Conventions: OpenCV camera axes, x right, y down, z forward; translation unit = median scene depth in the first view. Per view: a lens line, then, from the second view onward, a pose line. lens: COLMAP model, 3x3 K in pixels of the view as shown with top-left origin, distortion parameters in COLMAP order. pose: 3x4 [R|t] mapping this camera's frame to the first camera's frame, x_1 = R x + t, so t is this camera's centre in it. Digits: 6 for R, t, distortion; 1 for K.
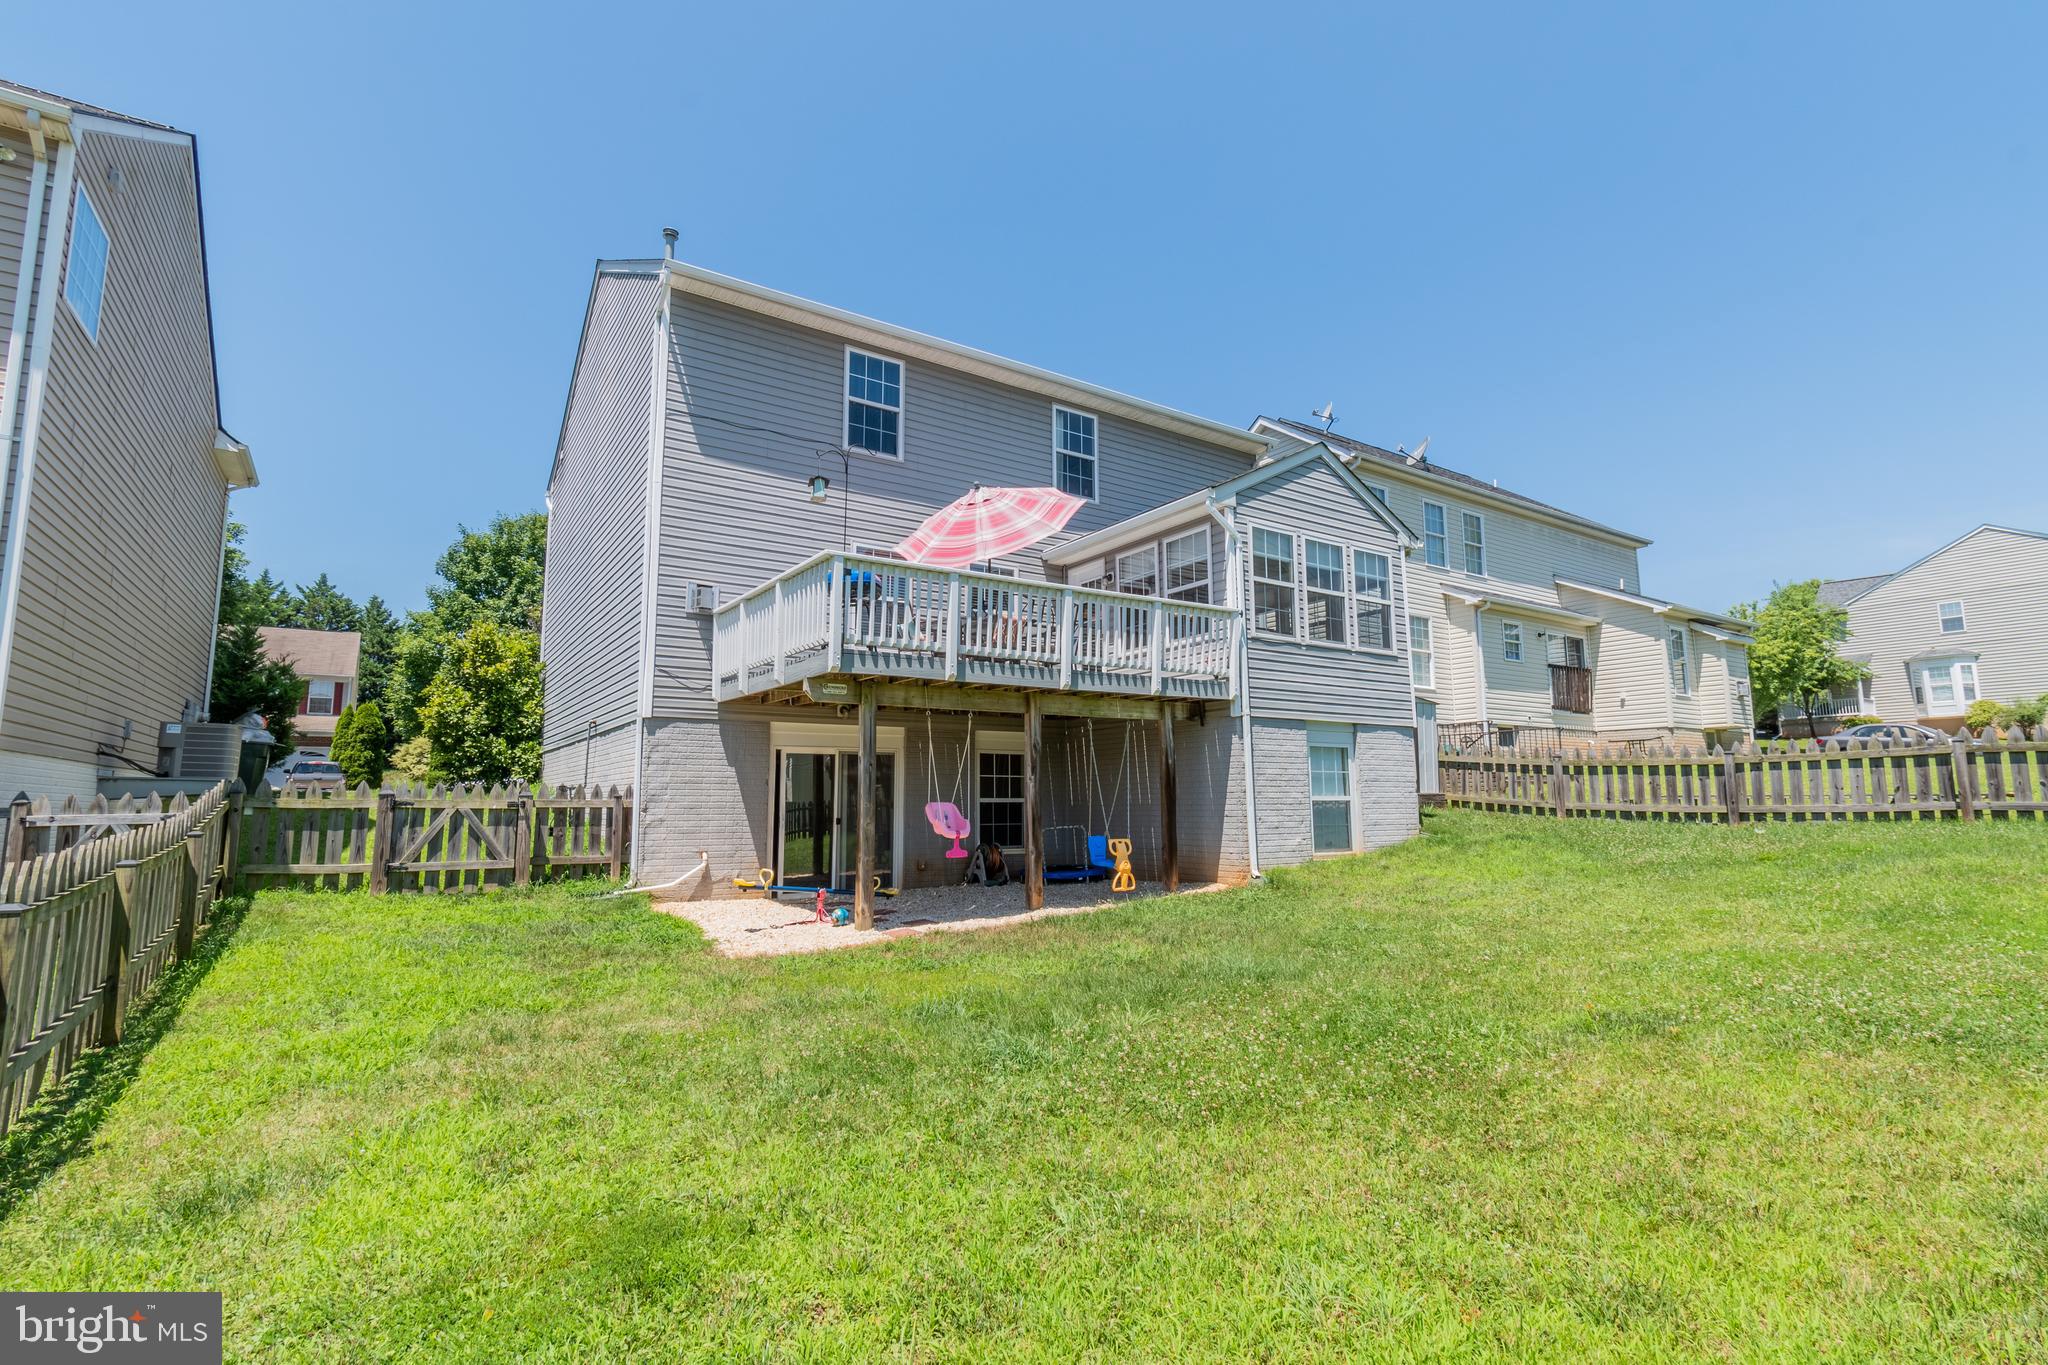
lens RADIAL K [[942.3, 0, 1019.8], [0, 942.3, 681.6], [0, 0, 1]] dist [0.005664, -0.004698]
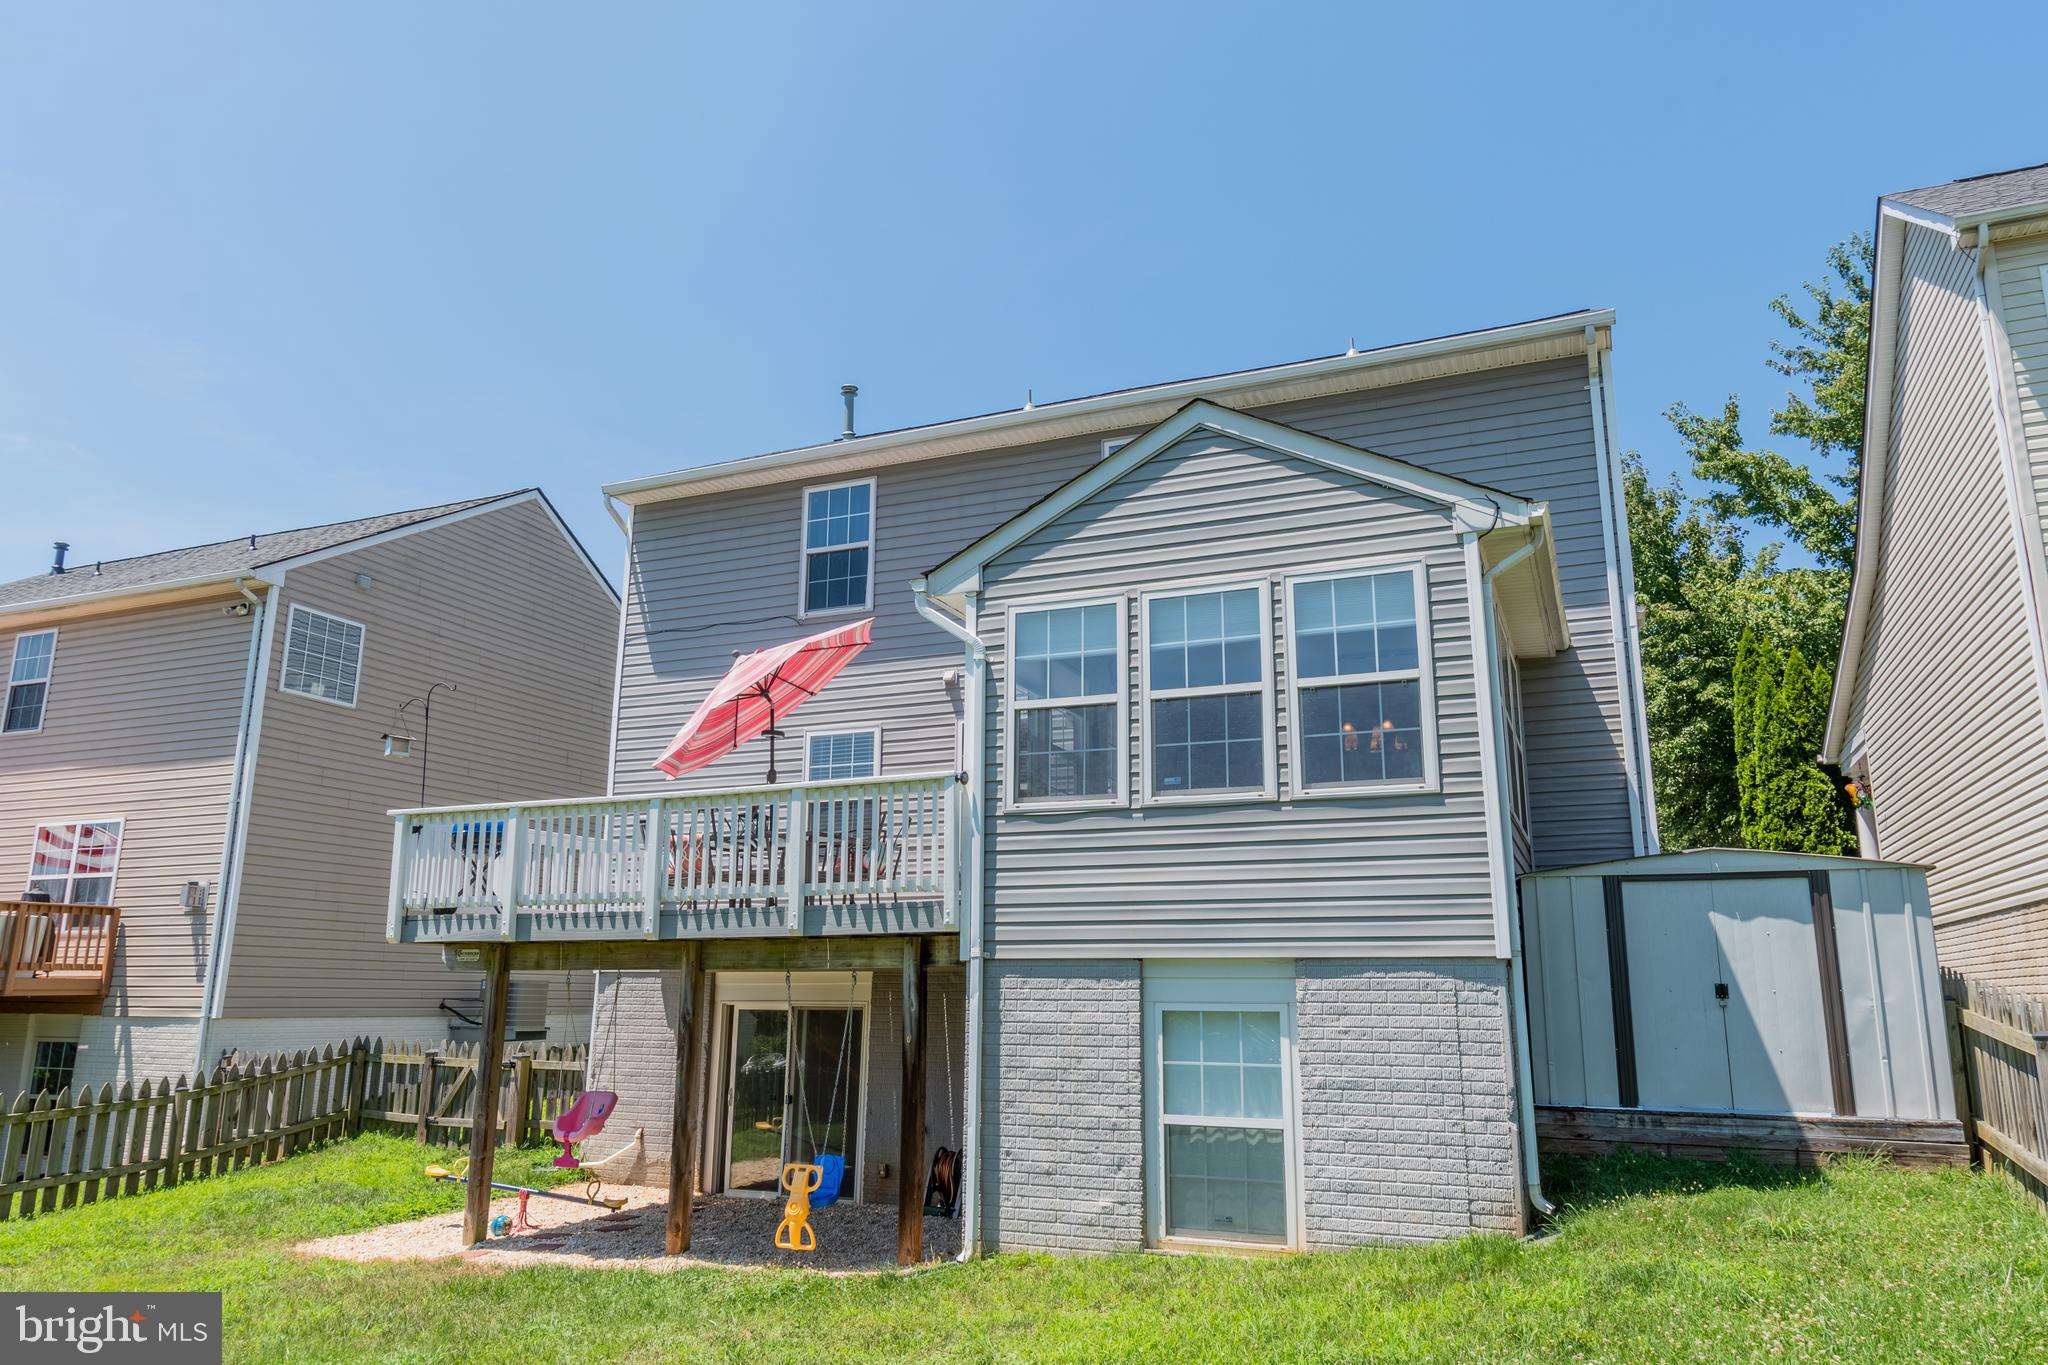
lens RADIAL K [[1365.0, 0, 1029.7], [0, 1365.0, 685.8], [0, 0, 1]] dist [0.001102, 0.000257]
pose [[0.553821, -0.176898, -0.813627, 0.930953], [0.096455, 0.984222, -0.148334, -0.000267], [0.827030, 0.003672, 0.562146, 0.562514]]
